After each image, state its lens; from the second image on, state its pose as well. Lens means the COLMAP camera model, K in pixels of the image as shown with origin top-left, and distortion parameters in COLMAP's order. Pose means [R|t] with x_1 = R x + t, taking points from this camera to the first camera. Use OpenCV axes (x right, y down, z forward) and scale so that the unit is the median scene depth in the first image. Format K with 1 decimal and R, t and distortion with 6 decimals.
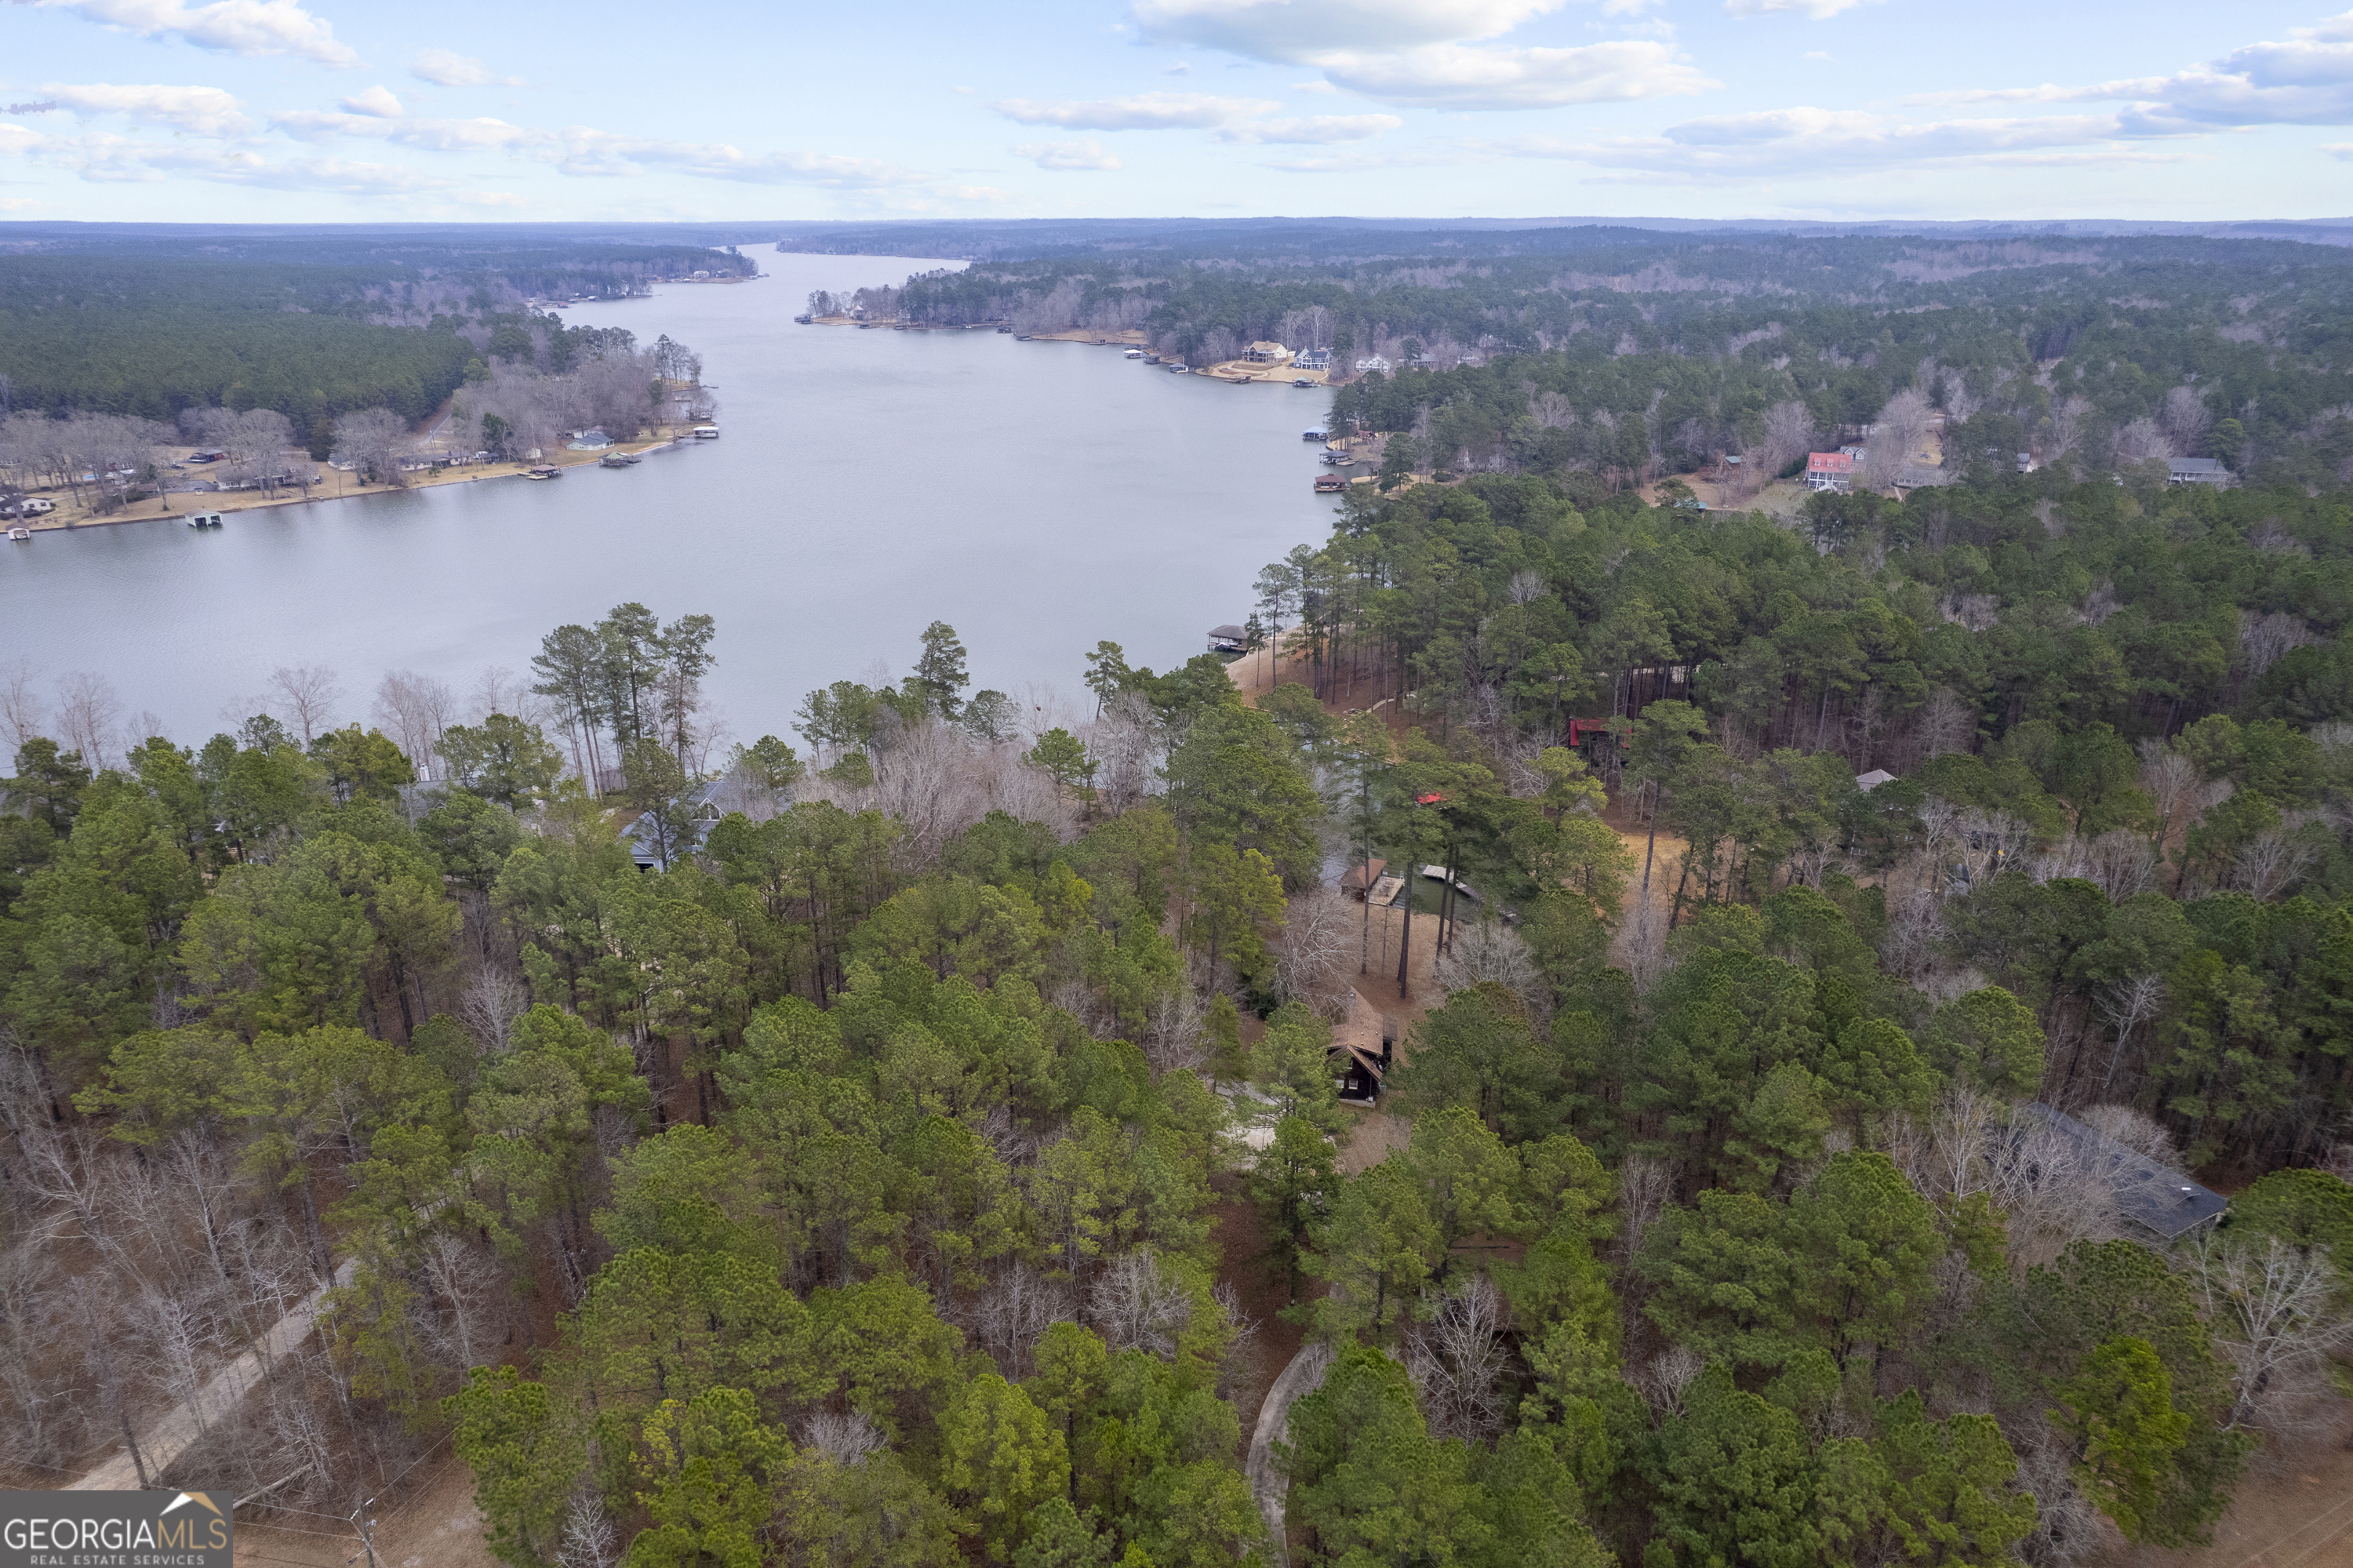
lens RADIAL K [[1509.9, 0, 1165.1], [0, 1509.9, 797.6], [0, 0, 1]] dist [-0.070129, 0.057362]
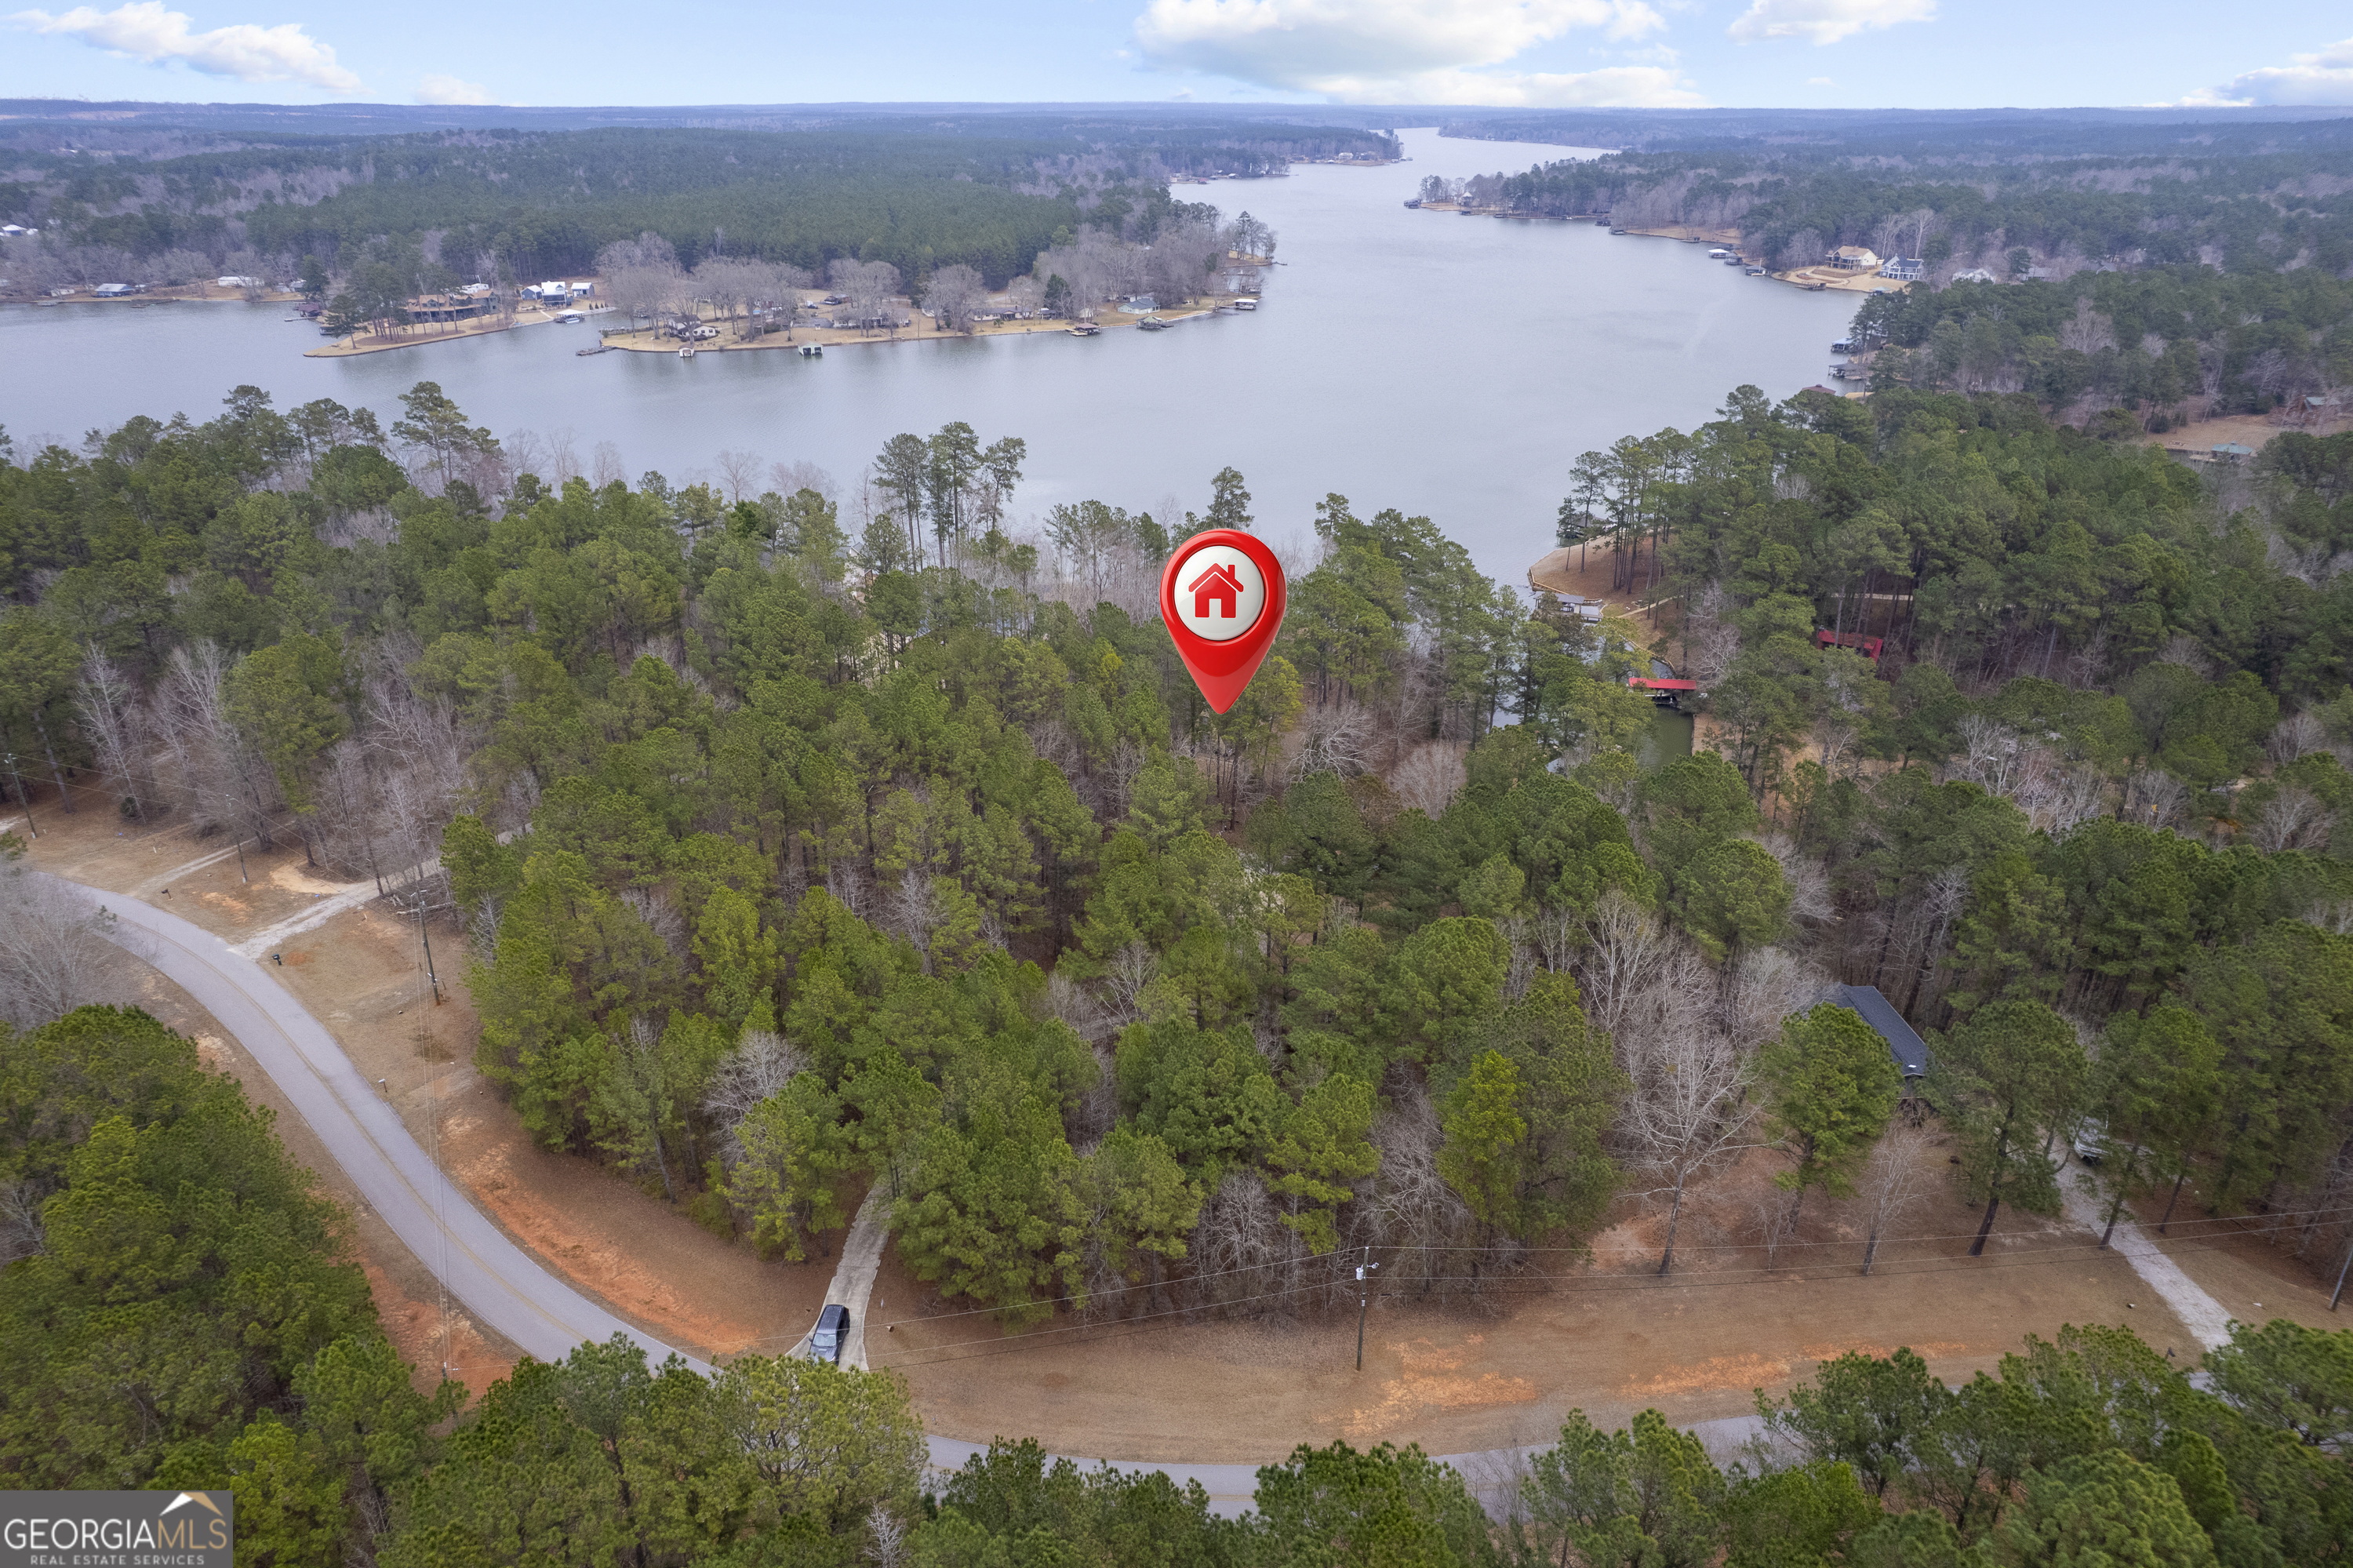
lens RADIAL K [[1509.9, 0, 1170.3], [0, 1509.9, 785.4], [0, 0, 1]] dist [-0.070129, 0.057362]
pose [[0.916030, 0.168990, -0.363773, 0.293410], [-0.146918, 0.985250, 0.087736, 0.029817], [0.373233, -0.026924, 0.927347, -0.086630]]
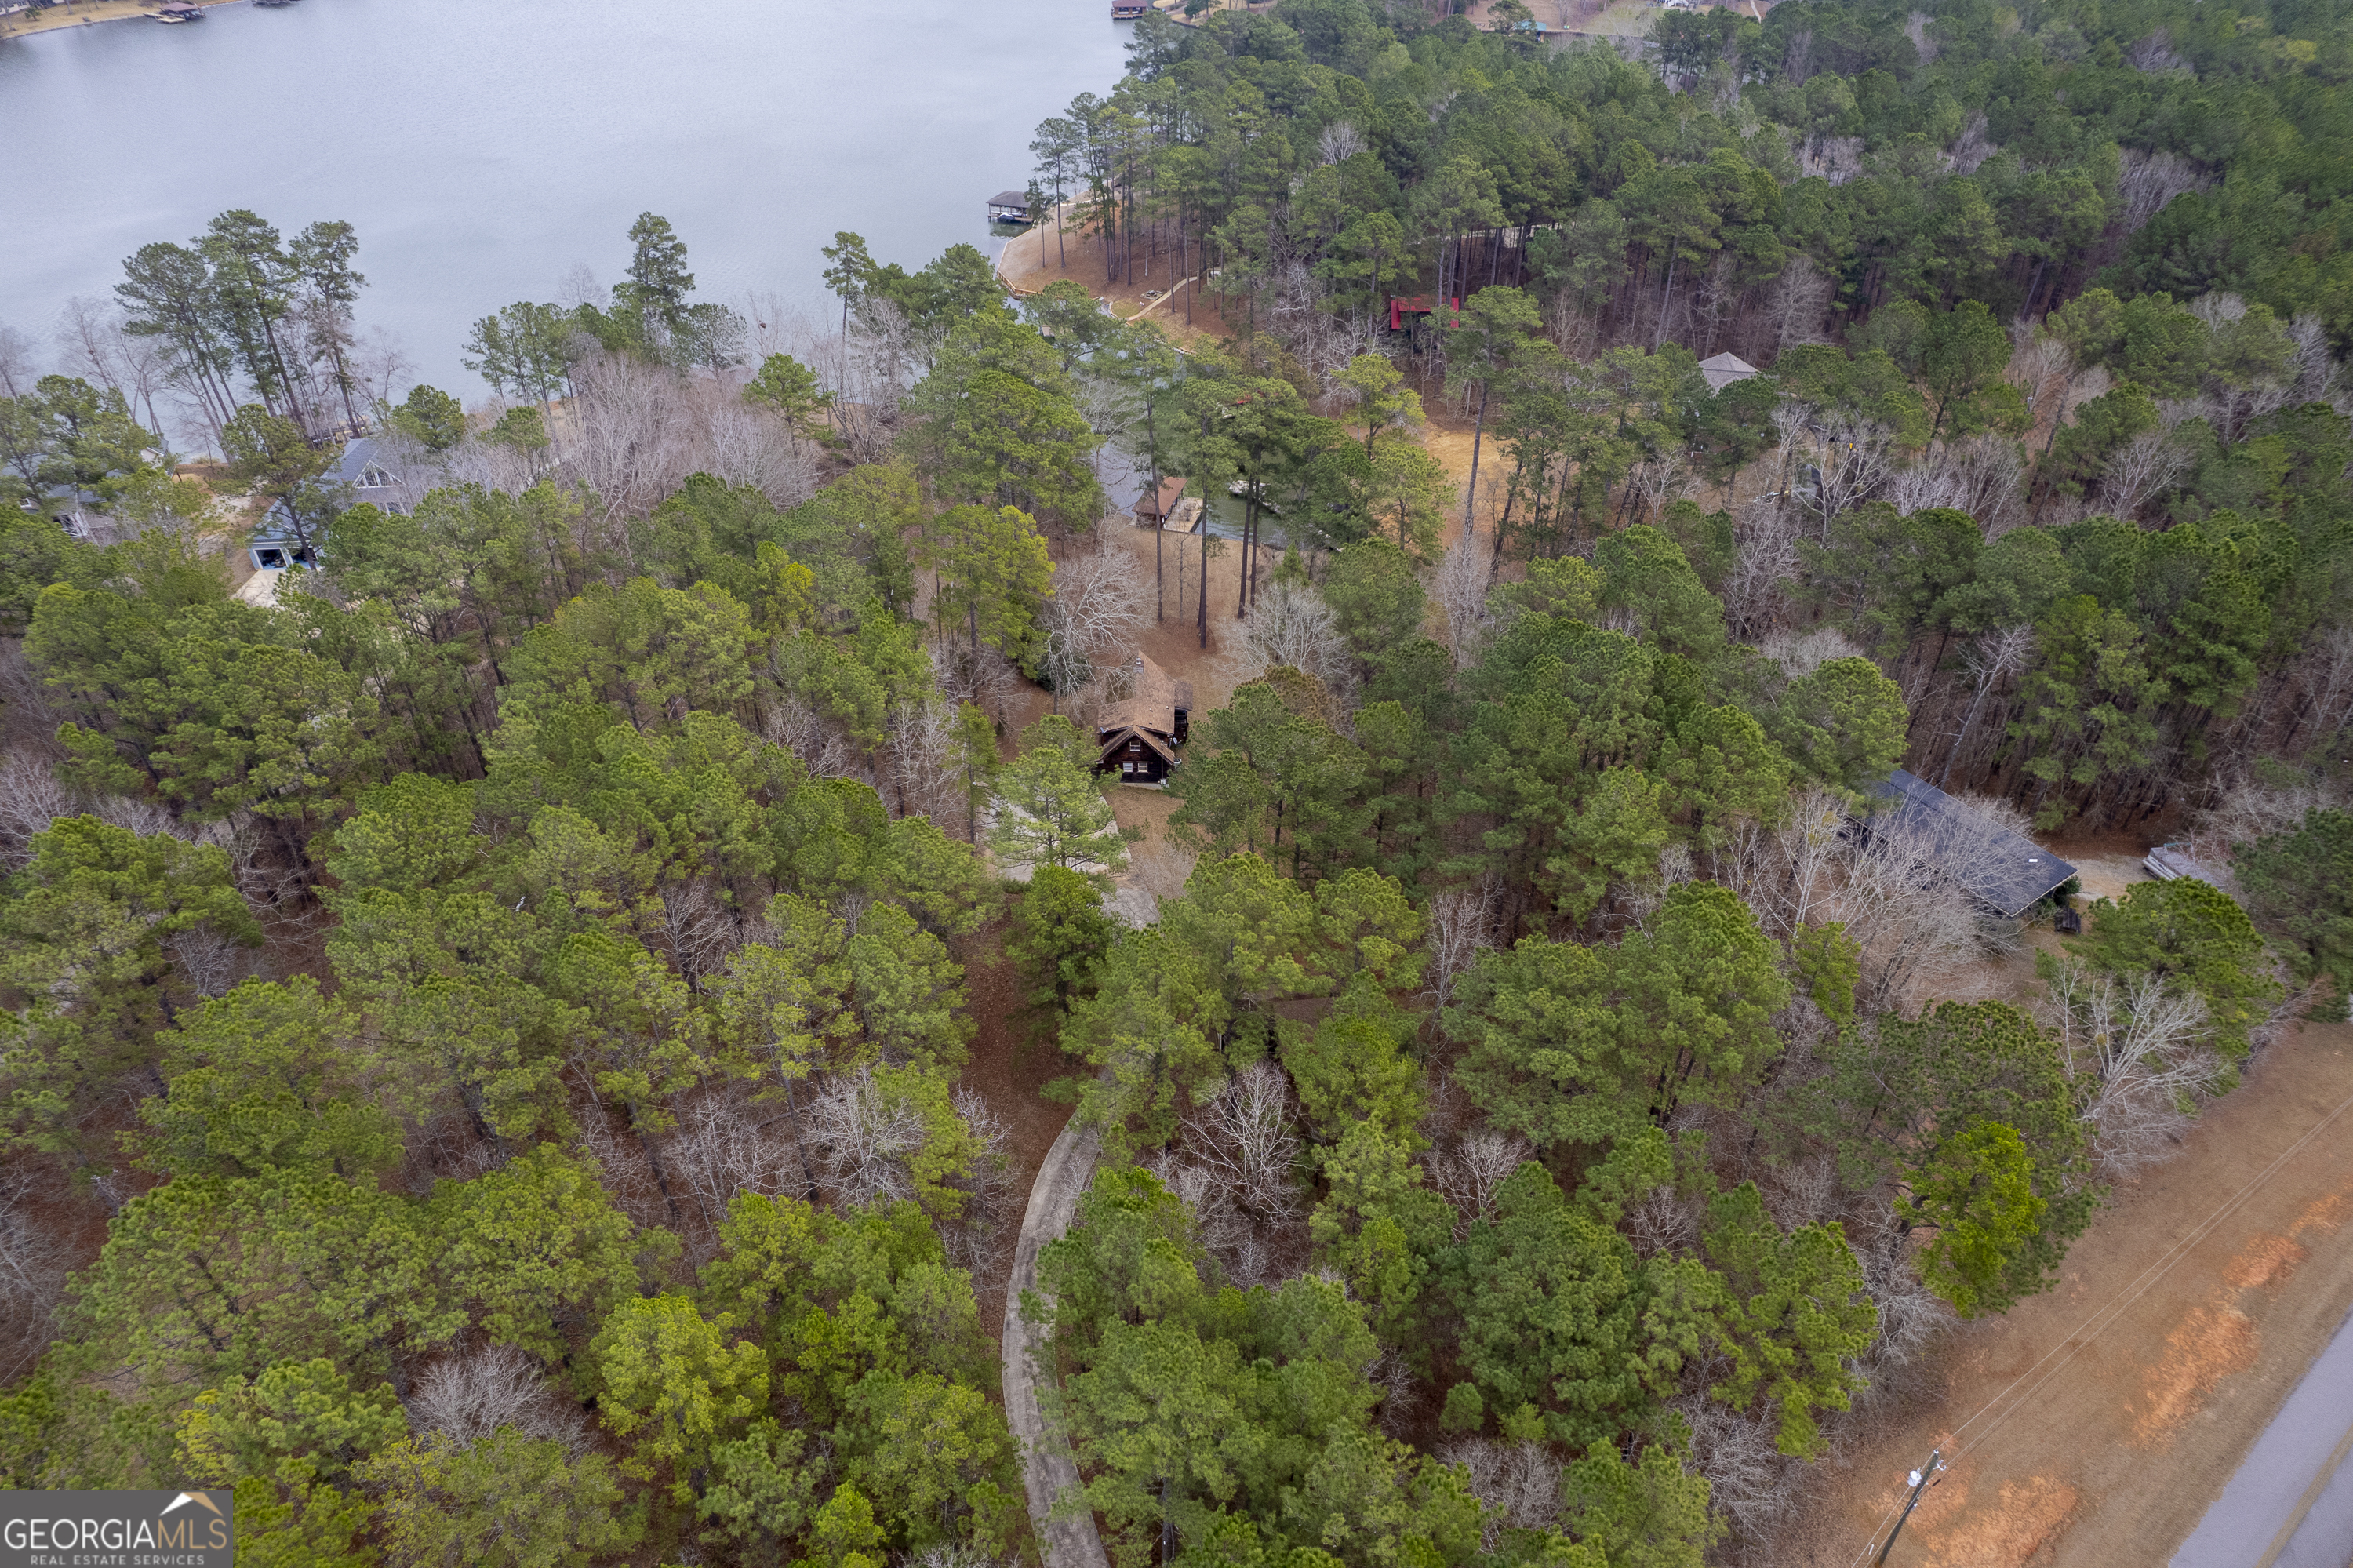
lens RADIAL K [[1509.9, 0, 1170.6], [0, 1509.9, 800.3], [0, 0, 1]] dist [-0.070129, 0.057362]
pose [[0.992458, -0.075111, 0.096879, 0.037021], [0.044634, 0.957464, 0.285081, -0.030068], [-0.114171, -0.278607, 0.953595, 0.099520]]
